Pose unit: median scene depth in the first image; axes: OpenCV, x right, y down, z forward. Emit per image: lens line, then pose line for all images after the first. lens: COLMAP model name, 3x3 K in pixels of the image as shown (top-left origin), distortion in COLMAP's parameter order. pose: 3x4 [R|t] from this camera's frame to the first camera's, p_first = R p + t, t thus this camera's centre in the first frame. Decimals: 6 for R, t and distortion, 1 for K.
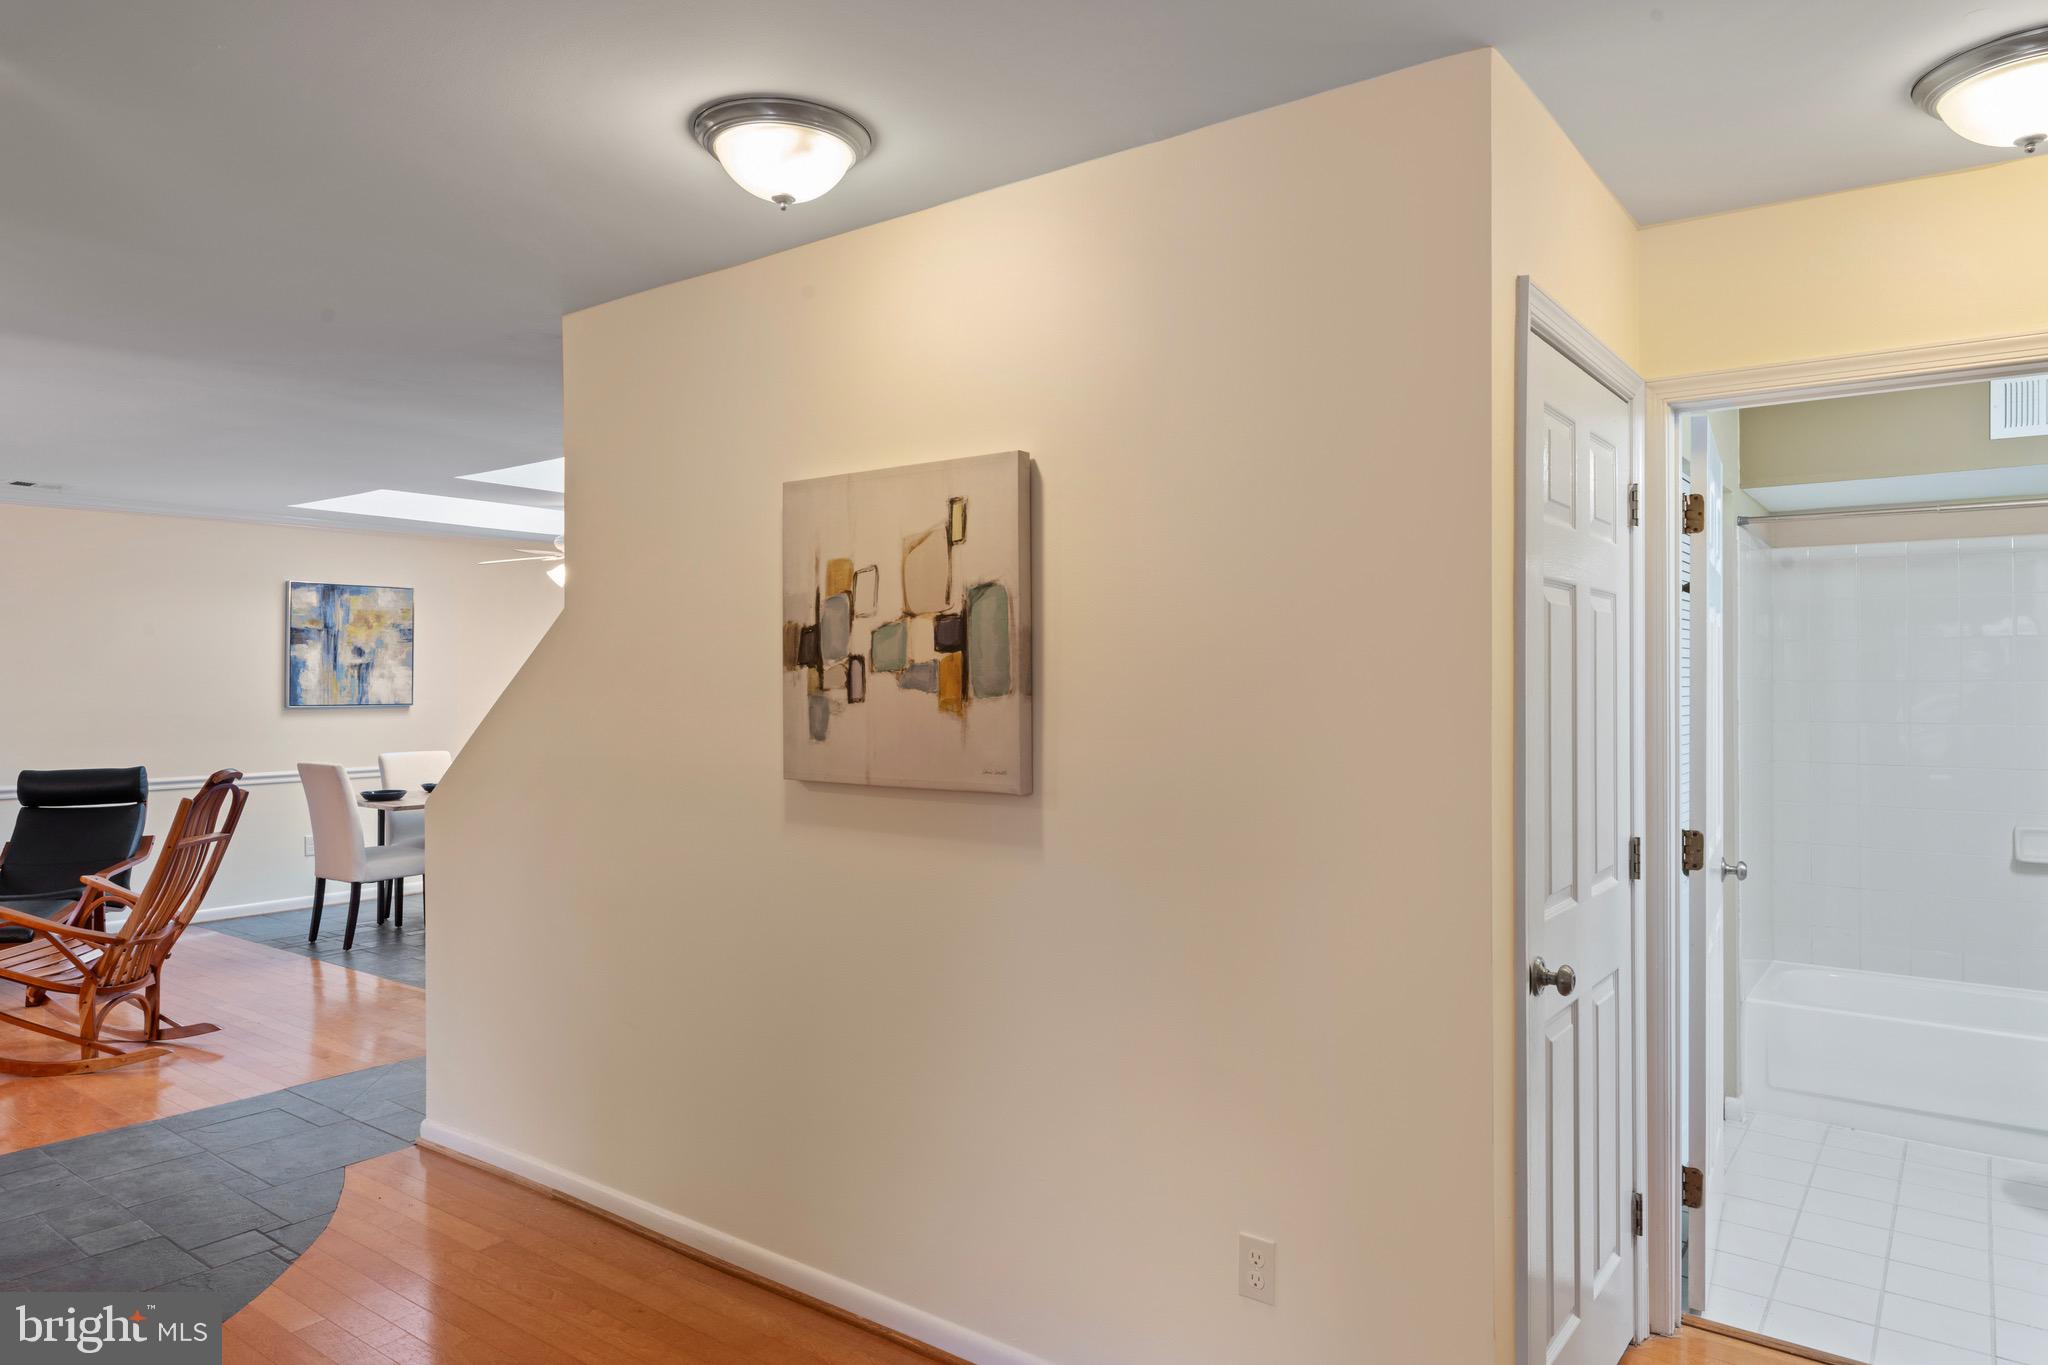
lens RADIAL K [[1258.5, 0, 1014.7], [0, 1258.5, 673.7], [0, 0, 1]] dist [0.001547, -0.001061]
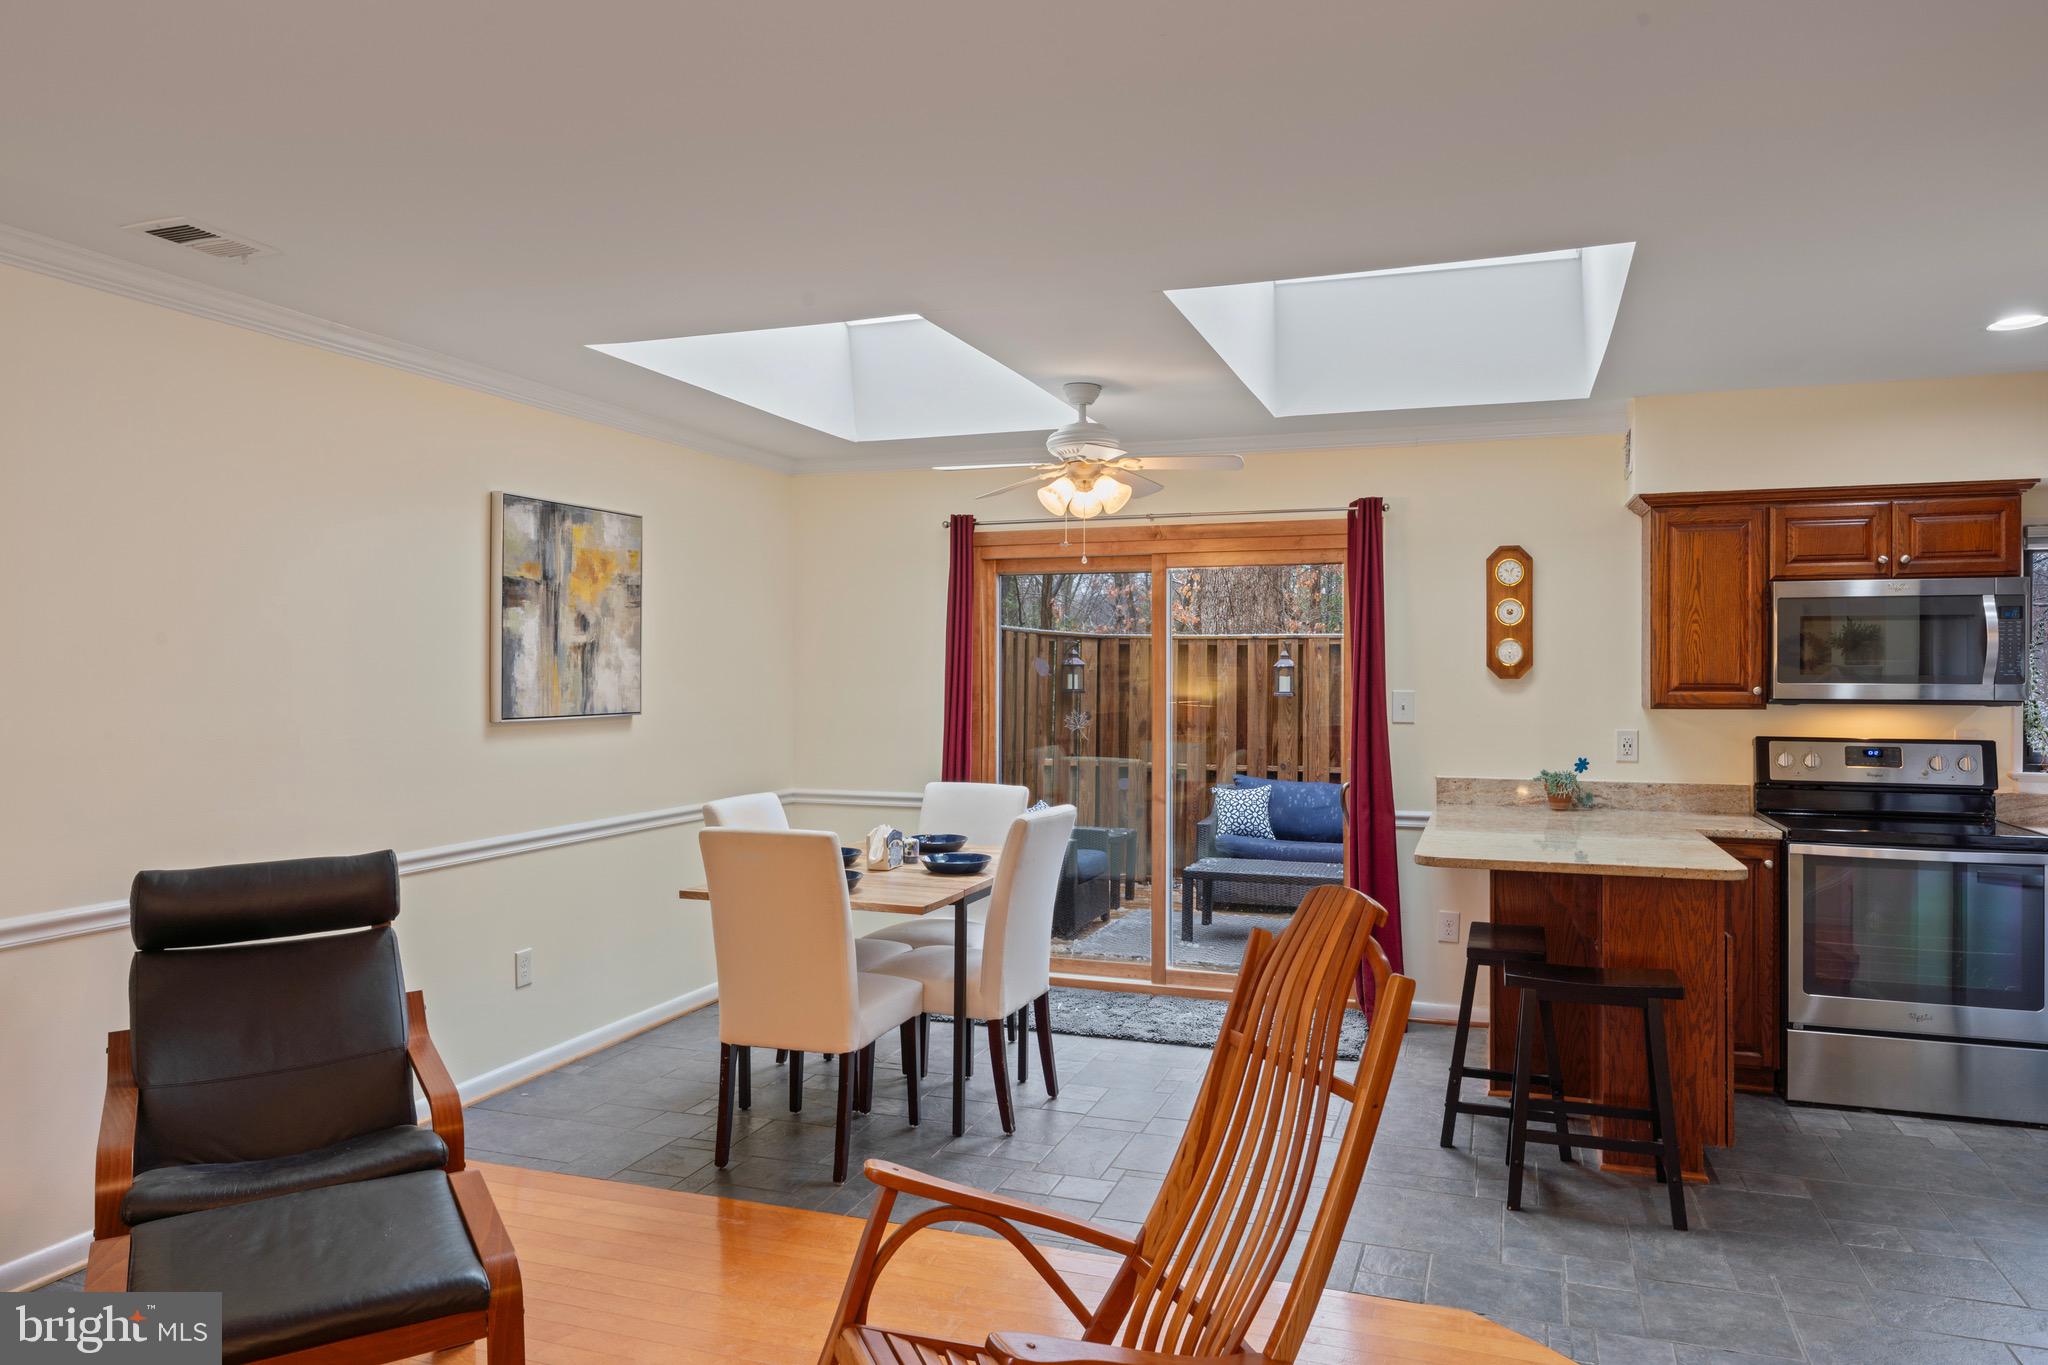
lens RADIAL K [[1334.2, 0, 1024.1], [0, 1334.2, 669.3], [0, 0, 1]] dist [0.002038, -0.001452]
pose [[0.957689, 0.001177, 0.287802, -0.513305], [-0.001952, 0.999995, 0.002406, 0.002106], [-0.287798, -0.002866, 0.957687, 0.368117]]
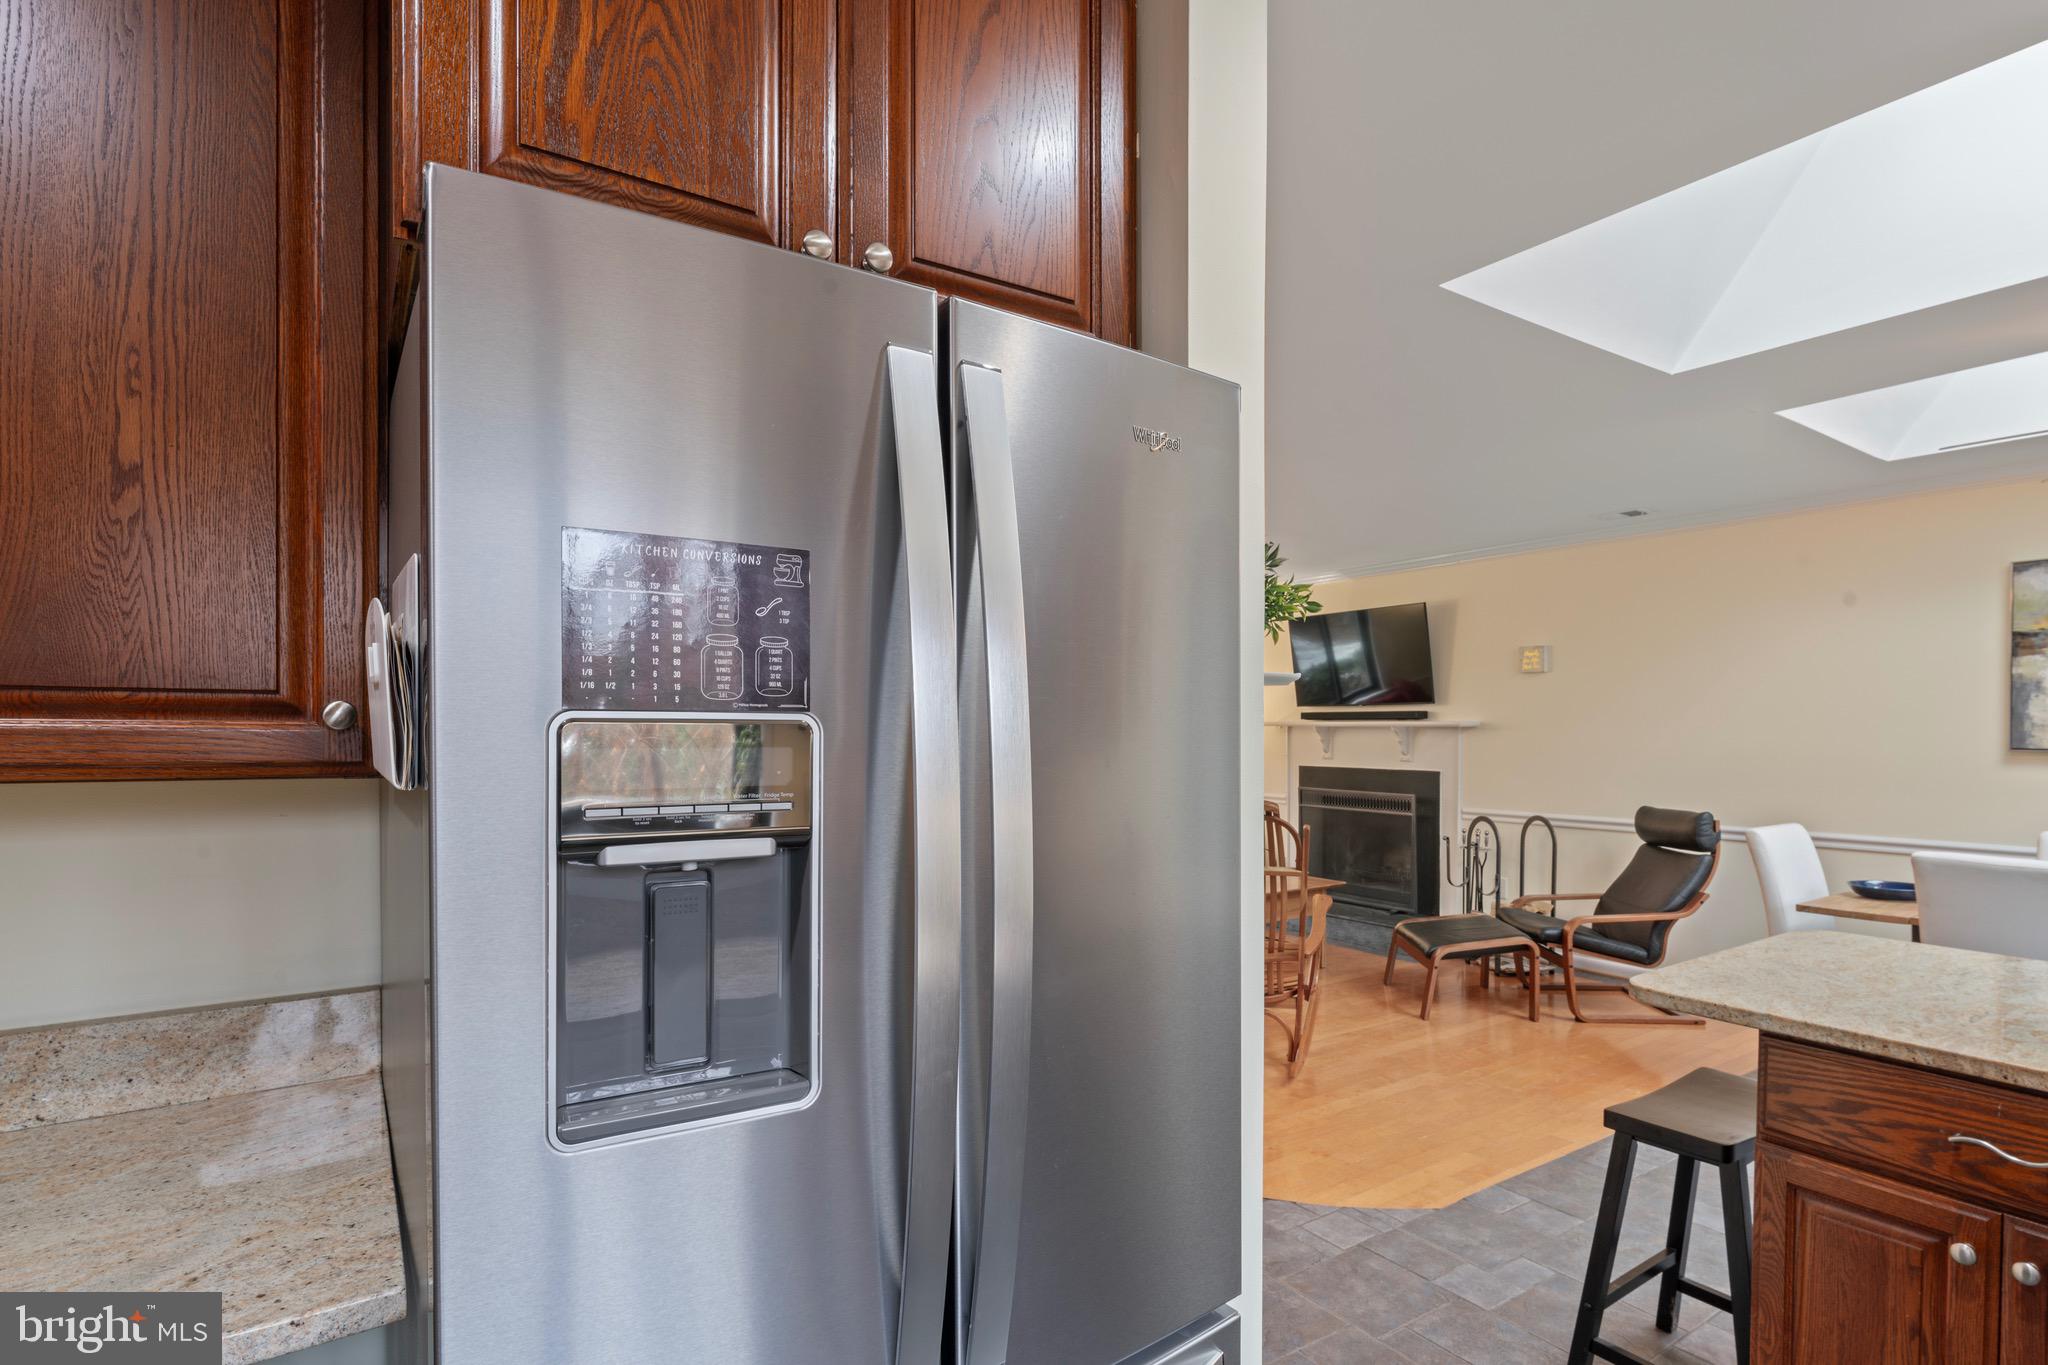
lens RADIAL K [[1002.5, 0, 1026.9], [0, 1002.5, 737.7], [0, 0, 1]] dist [-0.003467, -0.000439]
pose [[-0.334812, 0.006120, -0.942265, 0.095952], [0.008360, 0.999959, 0.003524, 0.013193], [0.942248, -0.006697, -0.334850, 0.670011]]
